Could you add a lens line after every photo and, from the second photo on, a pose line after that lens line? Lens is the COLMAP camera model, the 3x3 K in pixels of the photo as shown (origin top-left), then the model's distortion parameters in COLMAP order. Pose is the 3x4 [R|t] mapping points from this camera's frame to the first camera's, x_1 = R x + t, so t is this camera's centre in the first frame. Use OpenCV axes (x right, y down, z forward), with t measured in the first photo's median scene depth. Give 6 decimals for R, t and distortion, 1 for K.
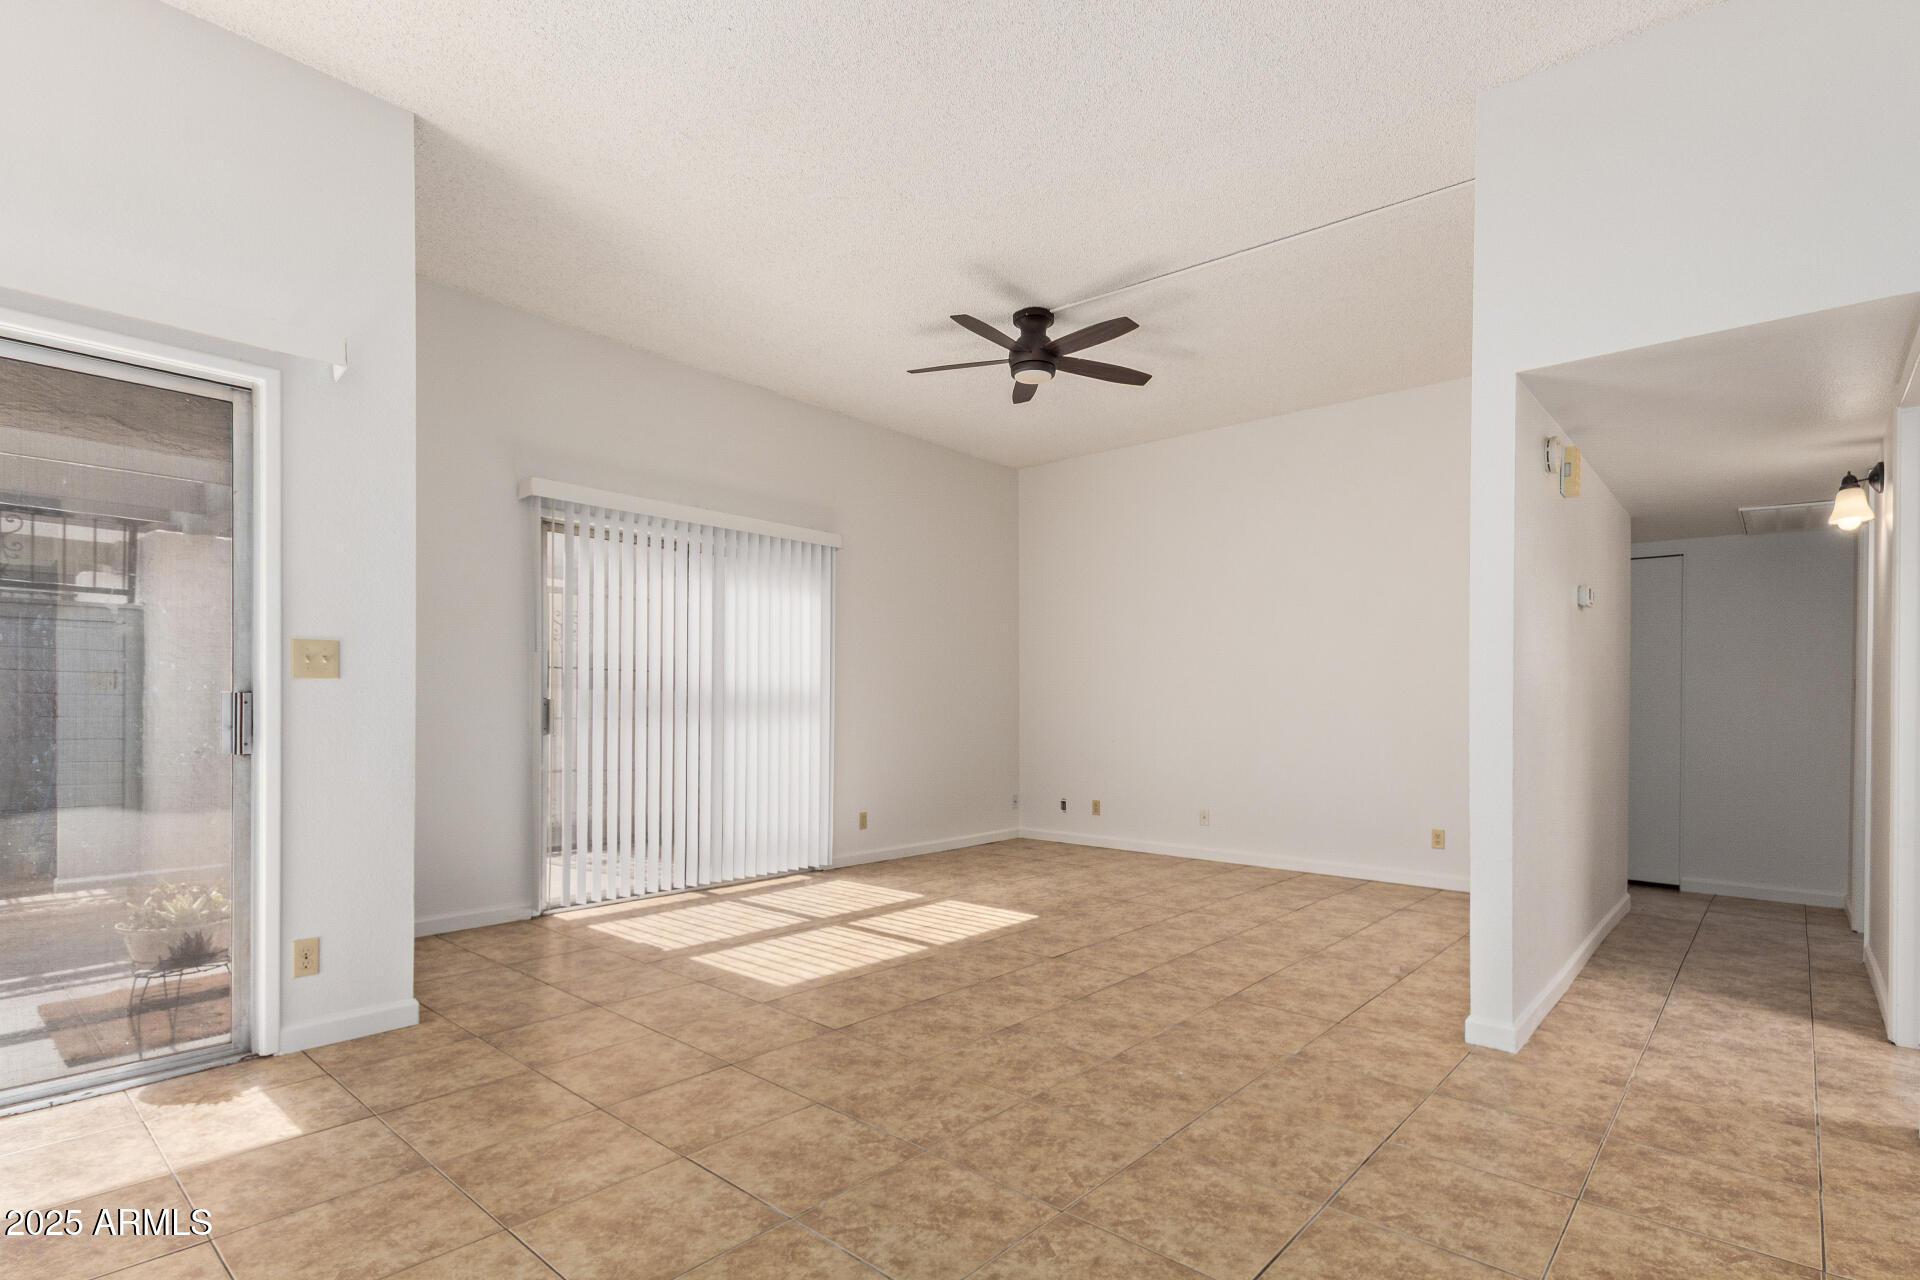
lens RADIAL K [[925.5, 0, 966.2], [0, 925.5, 714.4], [0, 0, 1]] dist [0.024254, -0.000684]
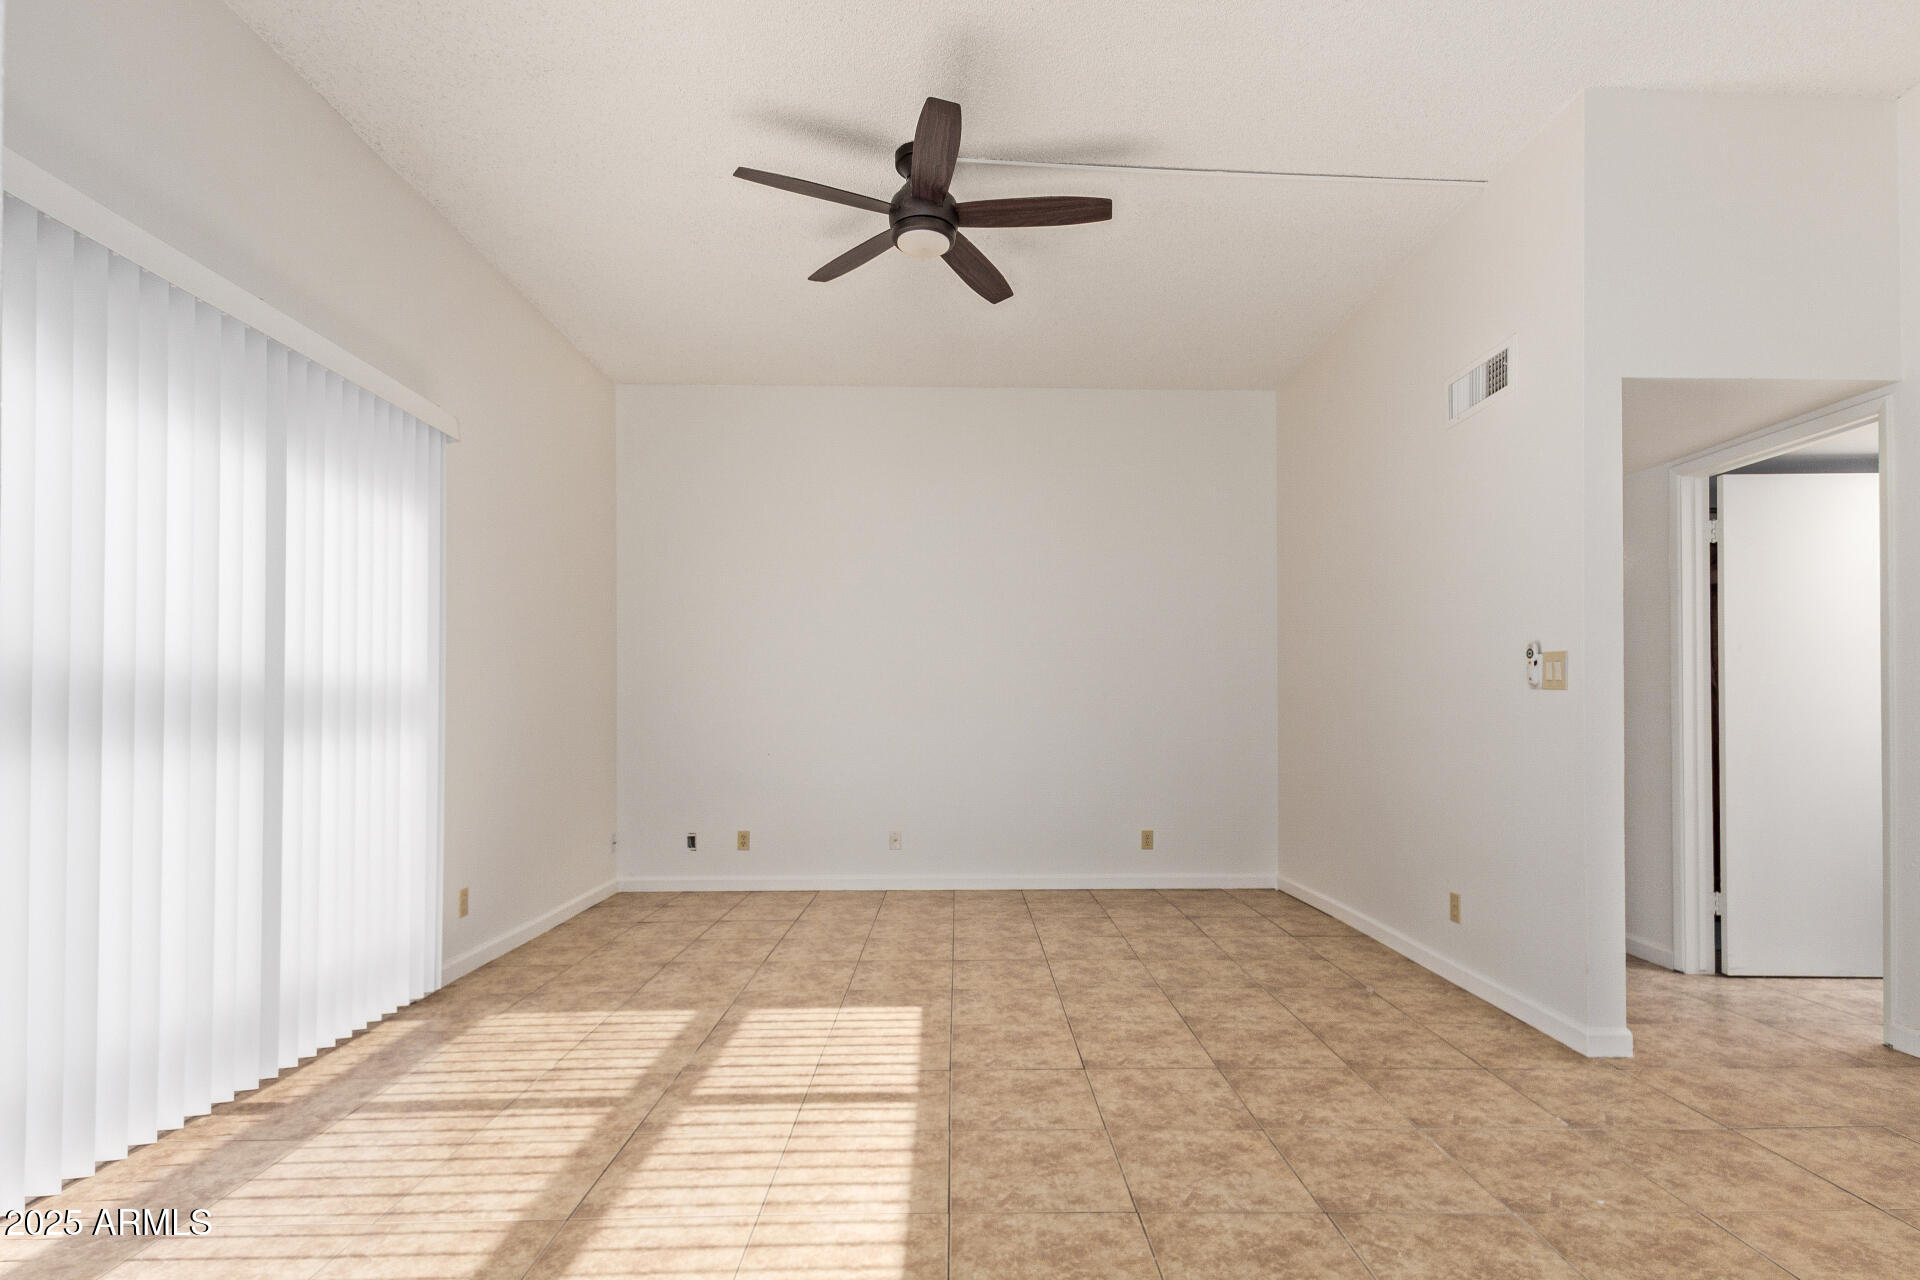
lens RADIAL K [[925.5, 0, 966.2], [0, 925.5, 714.4], [0, 0, 1]] dist [0.024254, -0.000684]
pose [[0.733728, -0.004225, 0.679430, -0.374987], [0.005671, 0.999984, 0.000094, -0.006660], [-0.679419, 0.003784, 0.733741, 0.446594]]
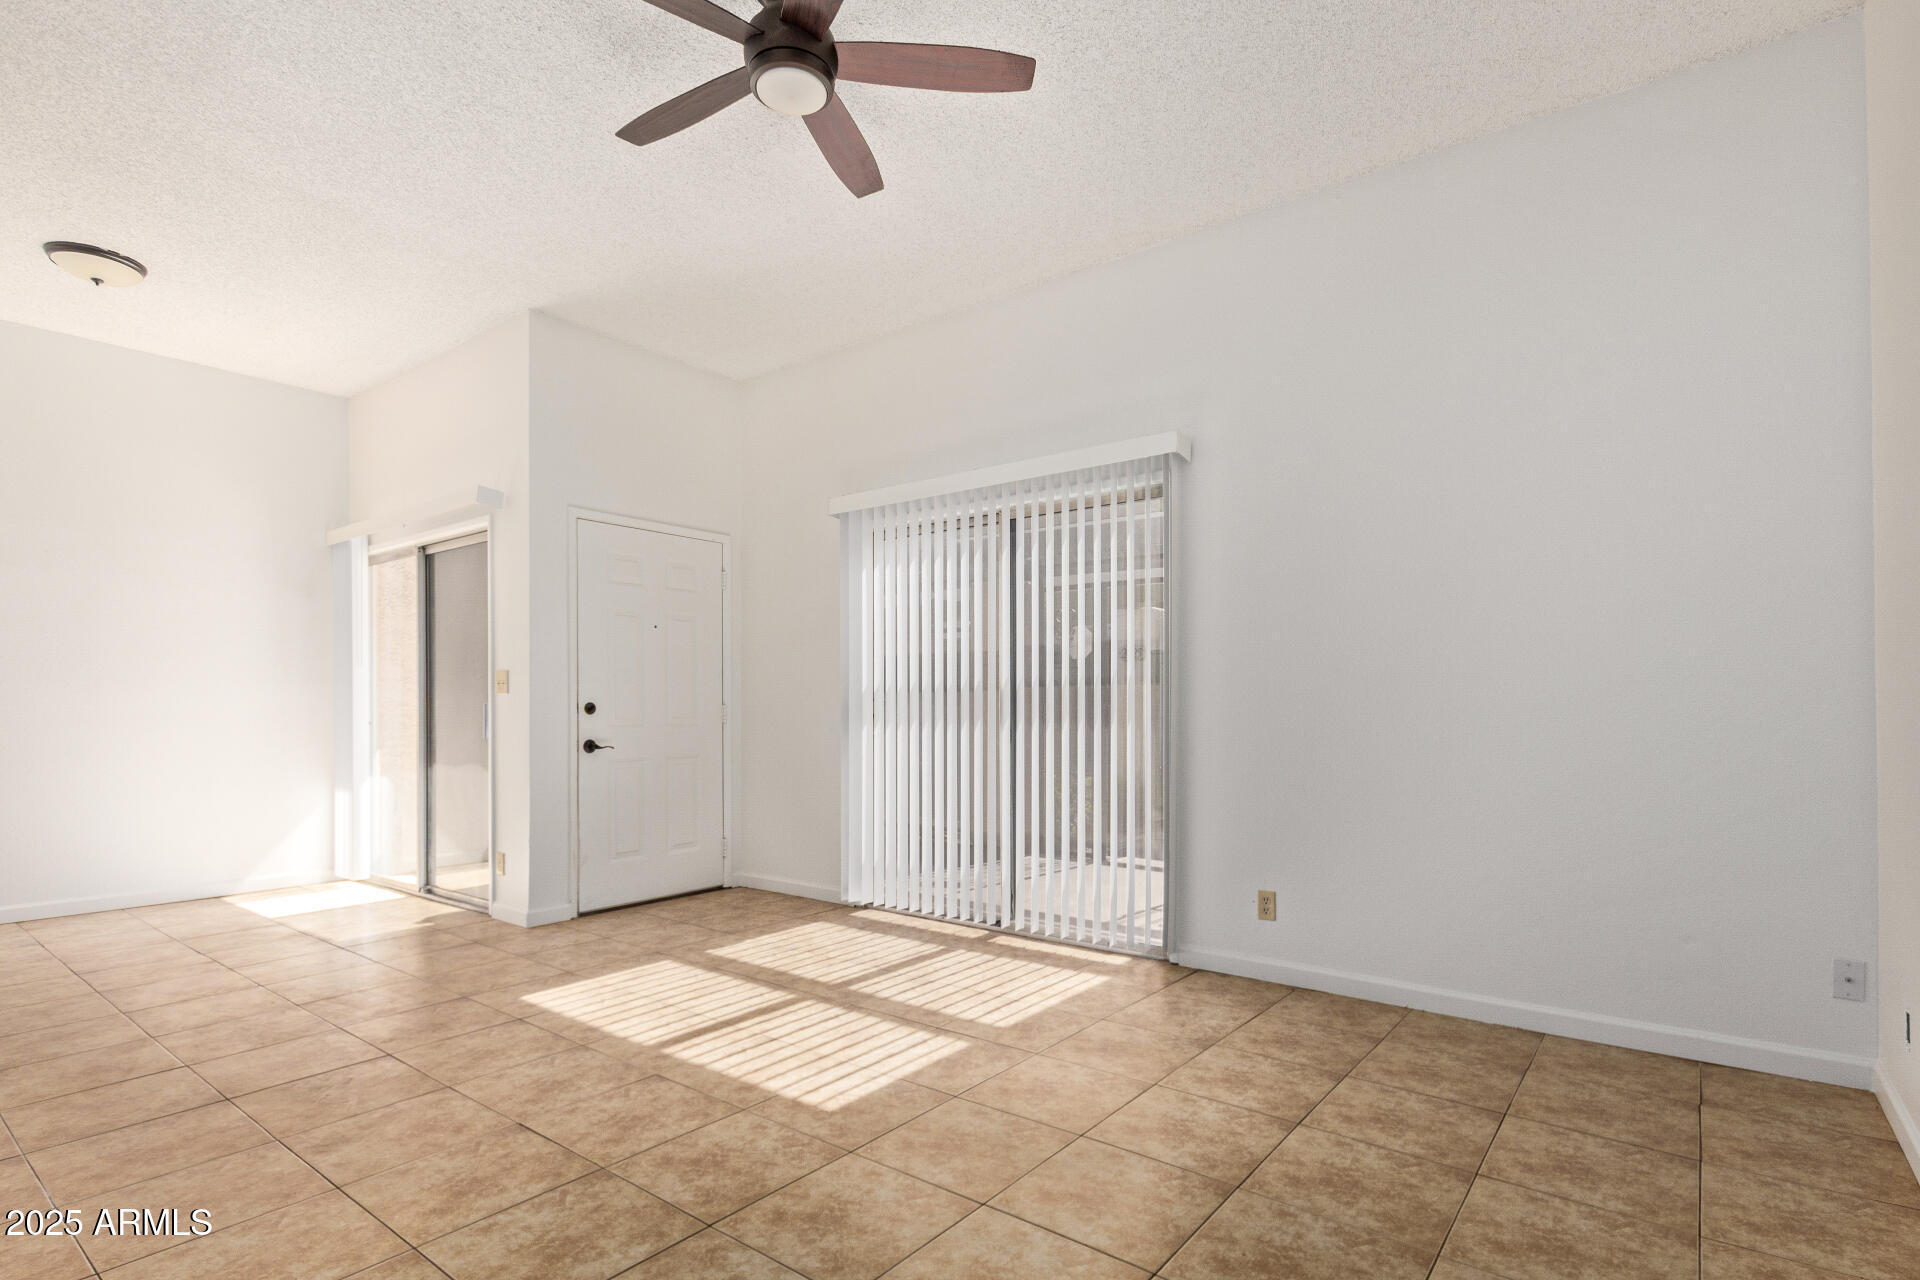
lens RADIAL K [[925.5, 0, 966.2], [0, 925.5, 714.4], [0, 0, 1]] dist [0.024254, -0.000684]
pose [[0.074759, 0.003260, -0.997196, 0.599873], [0.000690, 0.999994, 0.003321, -0.006706], [0.997201, -0.000936, 0.074756, 1.030828]]
